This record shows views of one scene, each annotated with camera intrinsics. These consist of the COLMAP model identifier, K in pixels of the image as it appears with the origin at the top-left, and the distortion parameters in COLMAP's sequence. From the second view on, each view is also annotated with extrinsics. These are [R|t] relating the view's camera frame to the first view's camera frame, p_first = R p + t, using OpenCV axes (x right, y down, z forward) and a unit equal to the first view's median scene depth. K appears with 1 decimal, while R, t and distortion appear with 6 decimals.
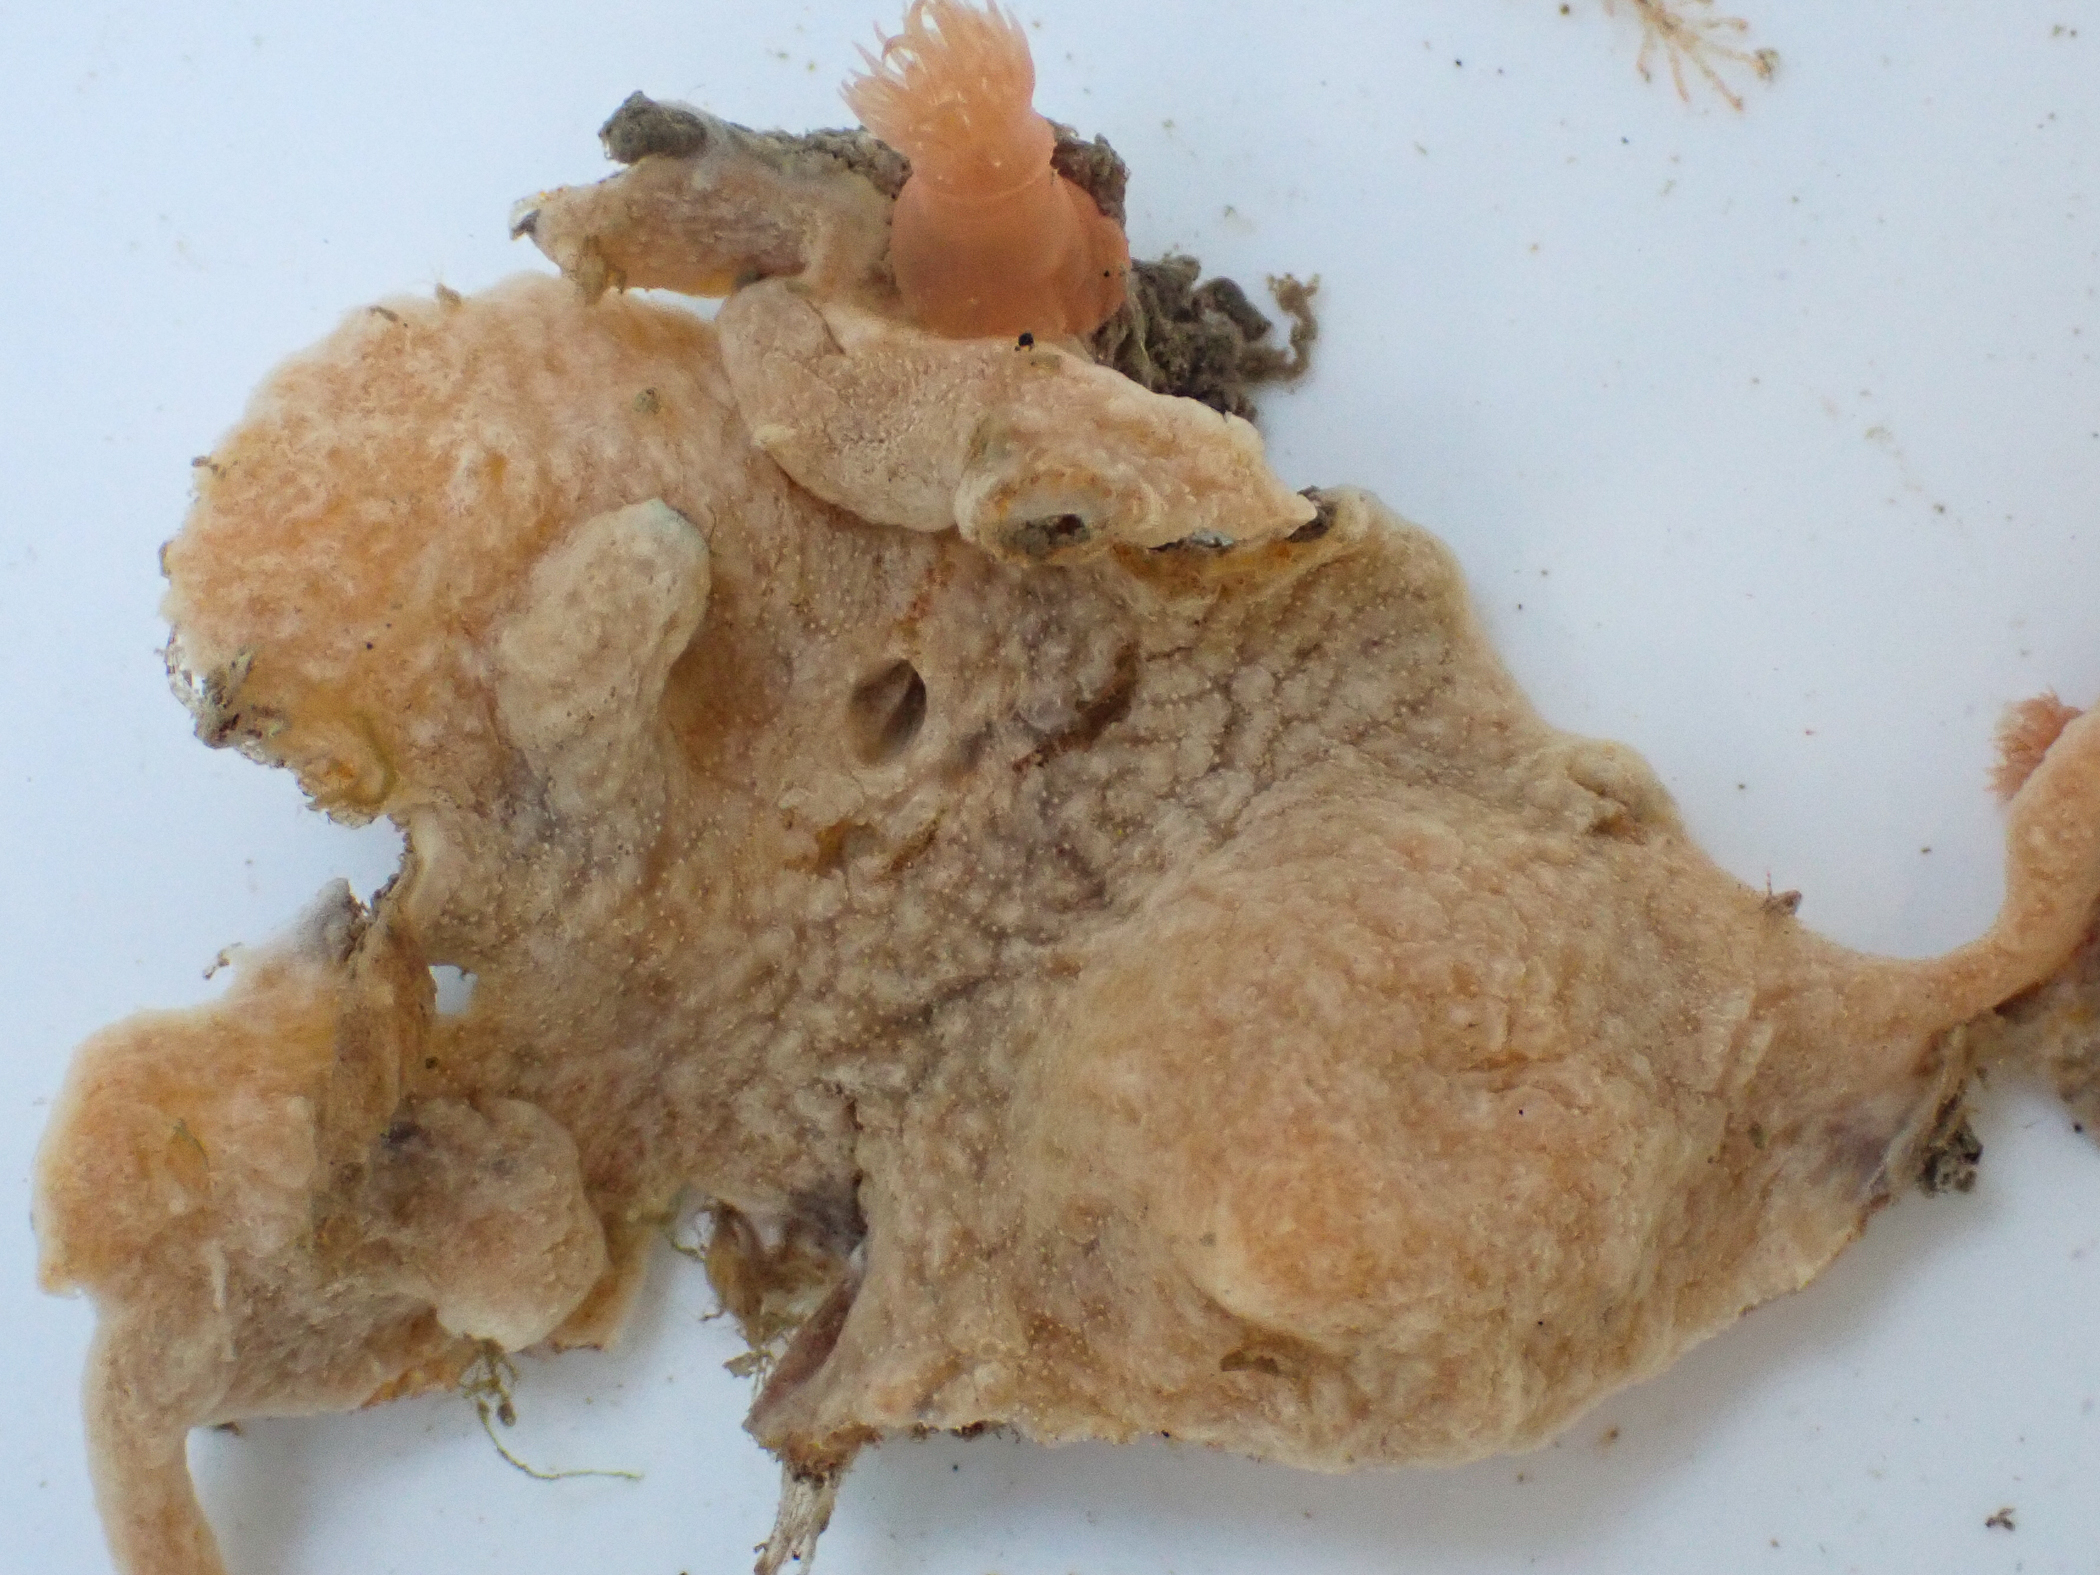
lens RADIAL K [[3567.1, 0, 1038.1], [0, 3567.1, 802.8], [0, 0, 1]] dist [0.016171, 0.000000]
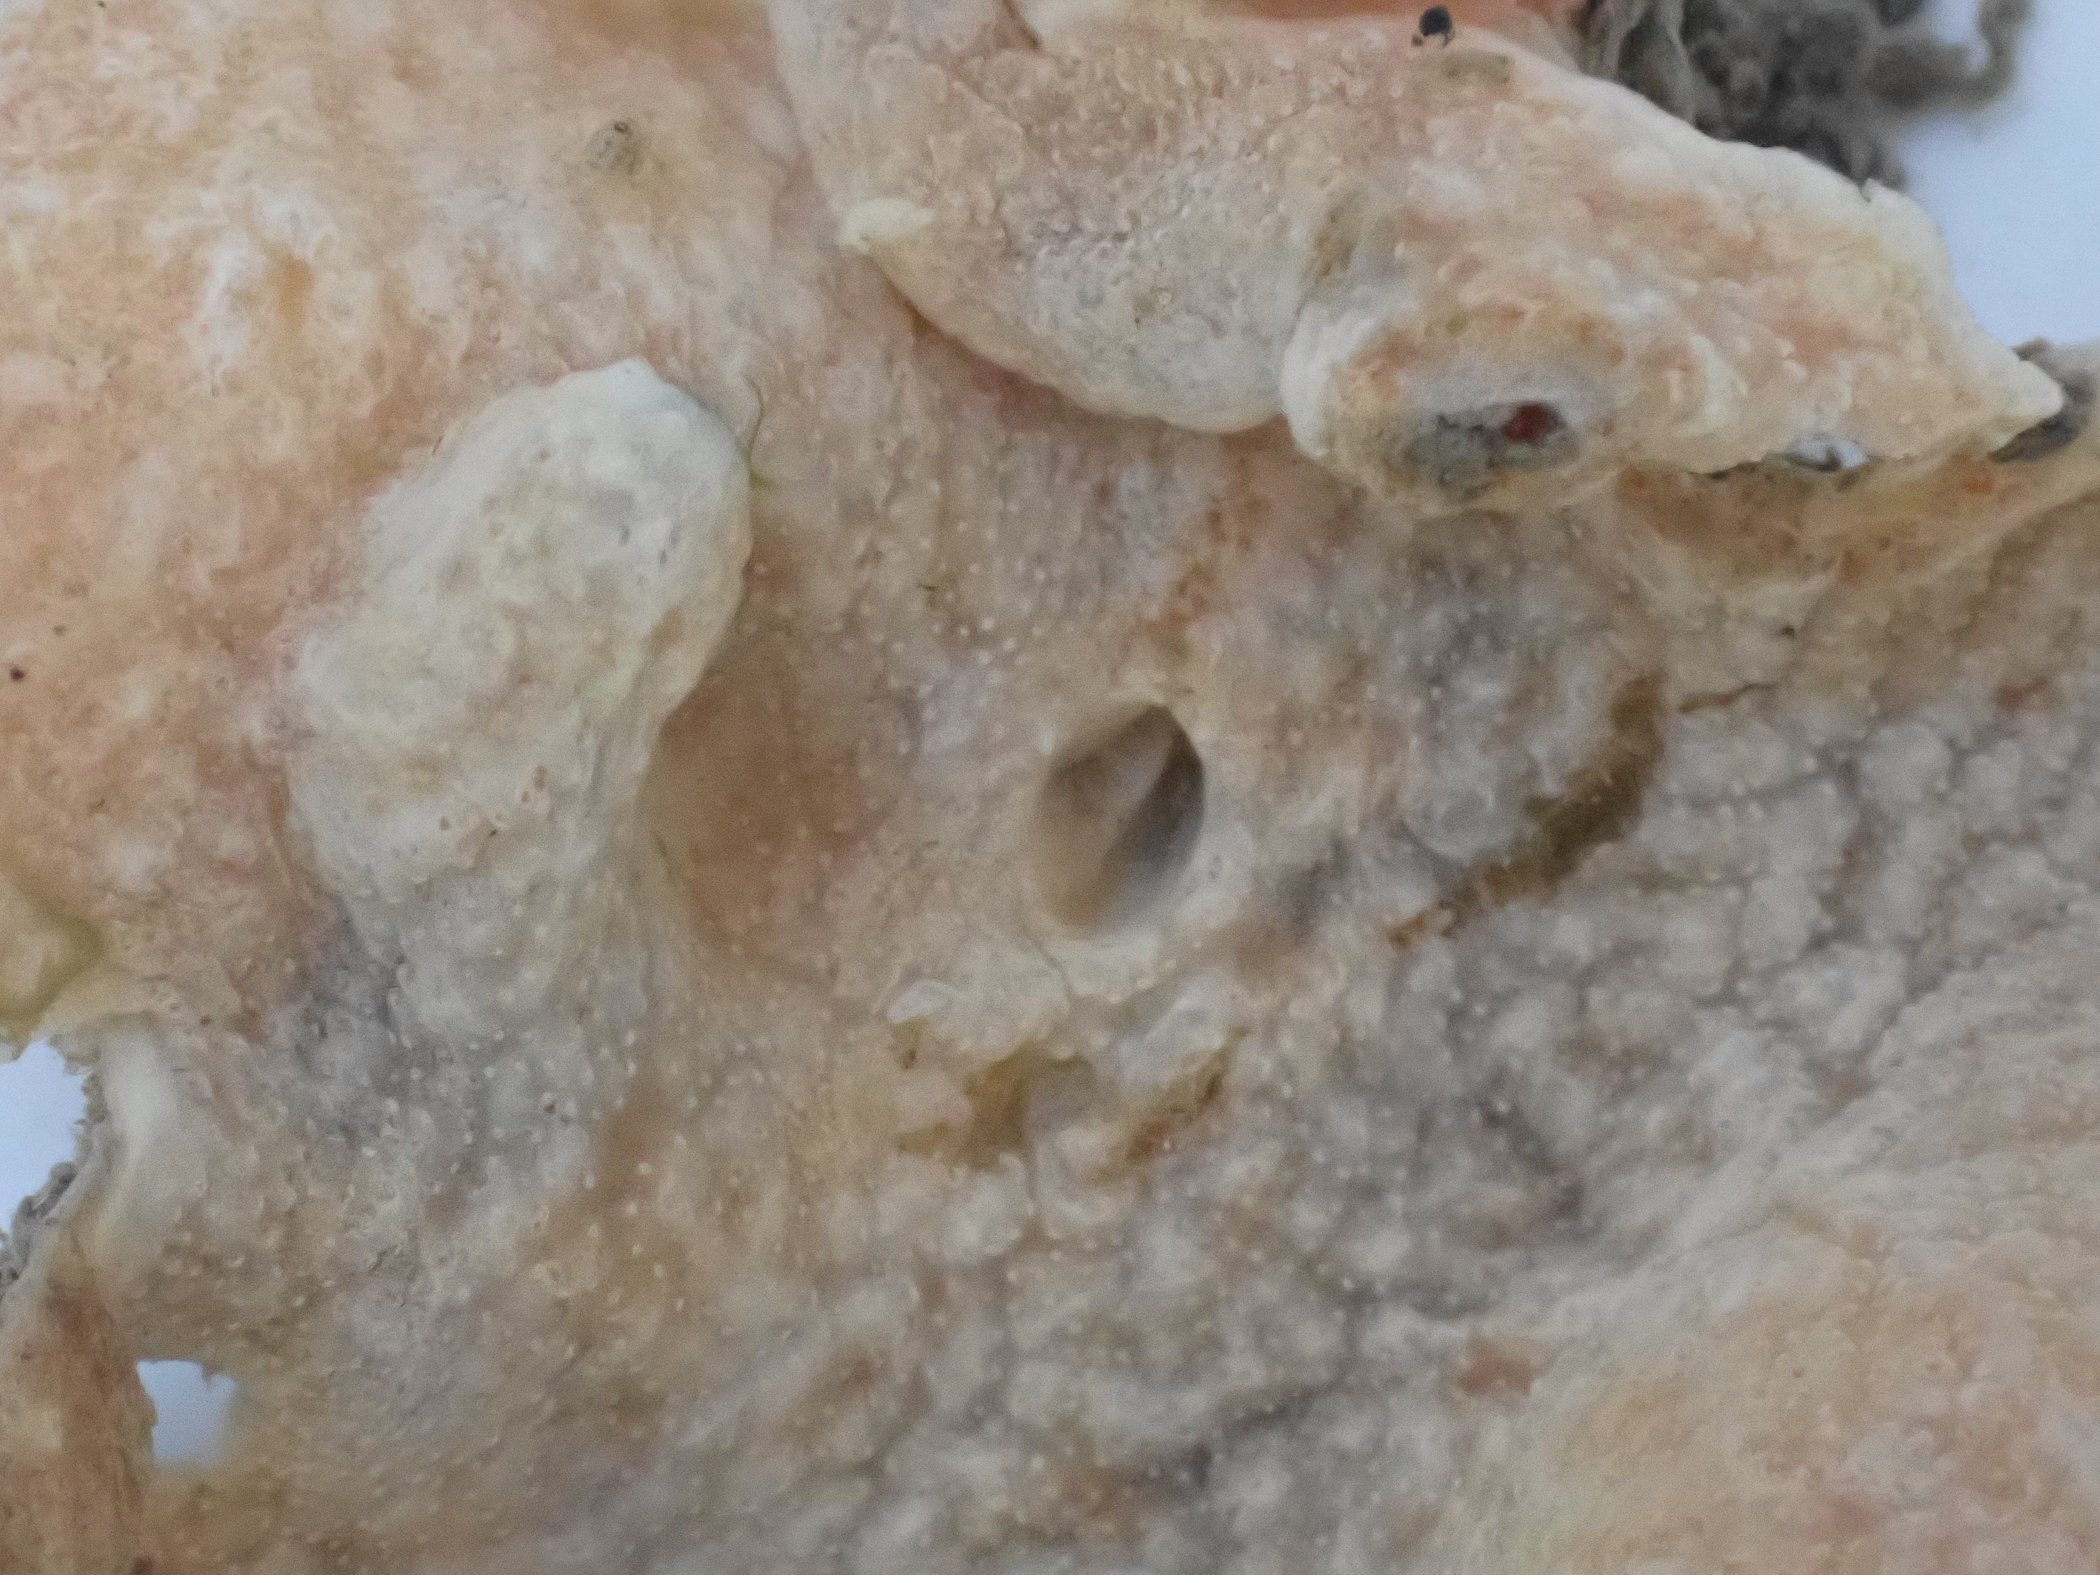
lens RADIAL K [[6100.3, 0, 1056.3], [0, 6100.3, 779.2], [0, 0, 1]] dist [0.026128, 0.000000]
pose [[0.999966, 0.007963, -0.002295, -0.049527], [-0.007958, 0.999967, 0.001876, -0.032165], [0.002310, -0.001858, 0.999996, 0.204898]]
